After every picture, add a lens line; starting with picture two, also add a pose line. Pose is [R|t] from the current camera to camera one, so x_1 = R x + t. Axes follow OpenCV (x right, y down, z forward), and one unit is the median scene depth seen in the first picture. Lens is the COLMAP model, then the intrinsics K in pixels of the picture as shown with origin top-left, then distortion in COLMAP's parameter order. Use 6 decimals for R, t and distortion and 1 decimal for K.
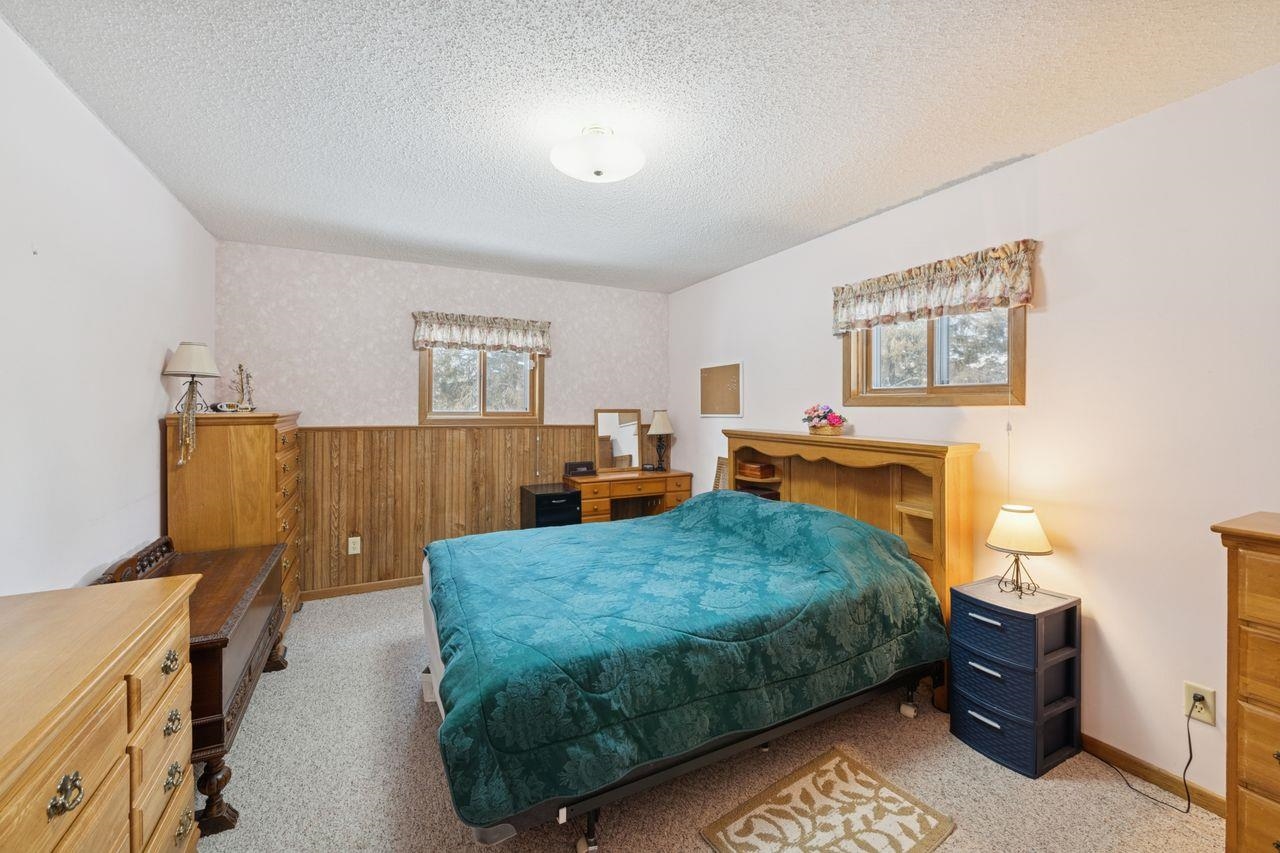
lens RADIAL K [[506.0, 0, 640.9], [0, 506.0, 411.5], [0, 0, 1]] dist [0.000730, -0.004930]
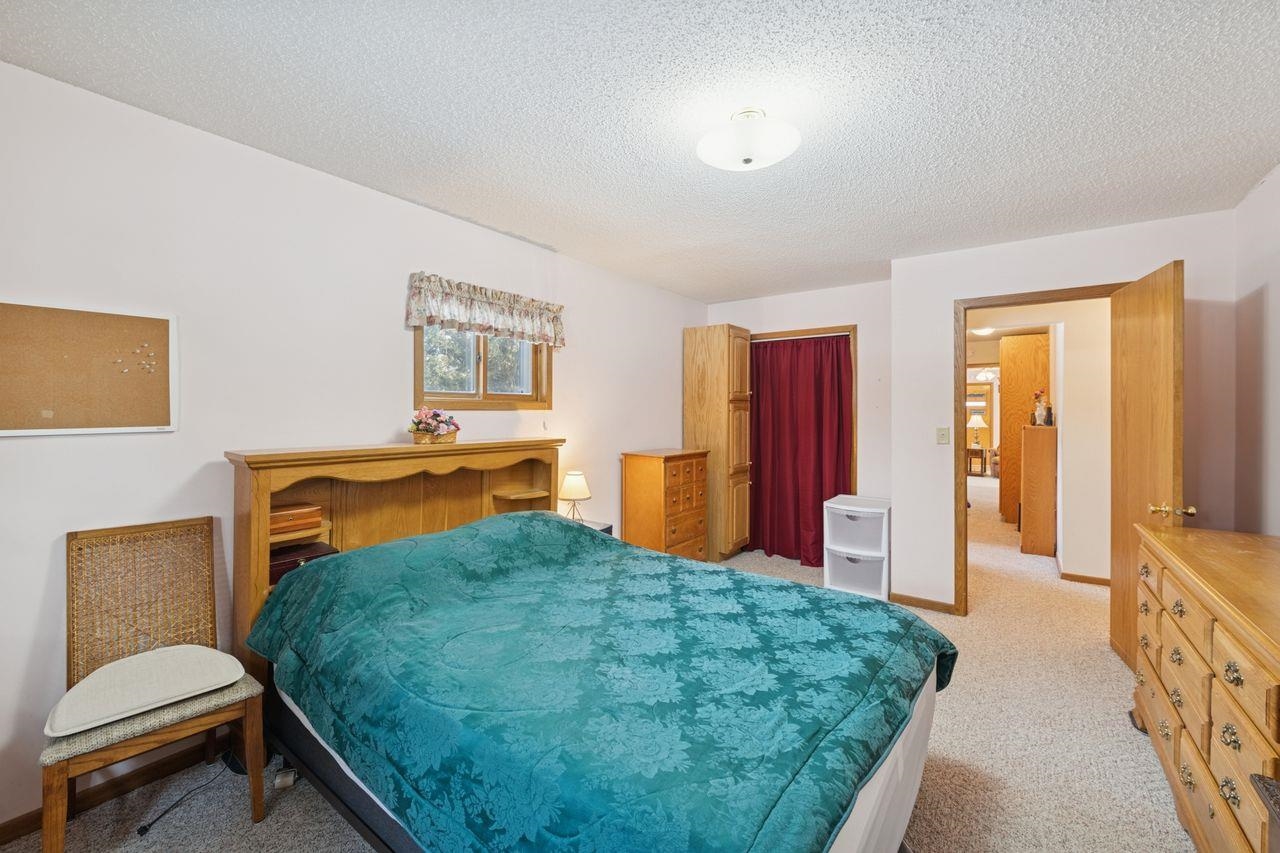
lens RADIAL K [[506.6, 0, 639.6], [0, 506.6, 416.4], [0, 0, 1]] dist [-0.001699, -0.000637]
pose [[-0.430893, -0.009139, 0.902357, -0.510060], [0.006140, 0.999896, 0.013059, -0.007847], [-0.902382, 0.011167, -0.430792, 0.956276]]
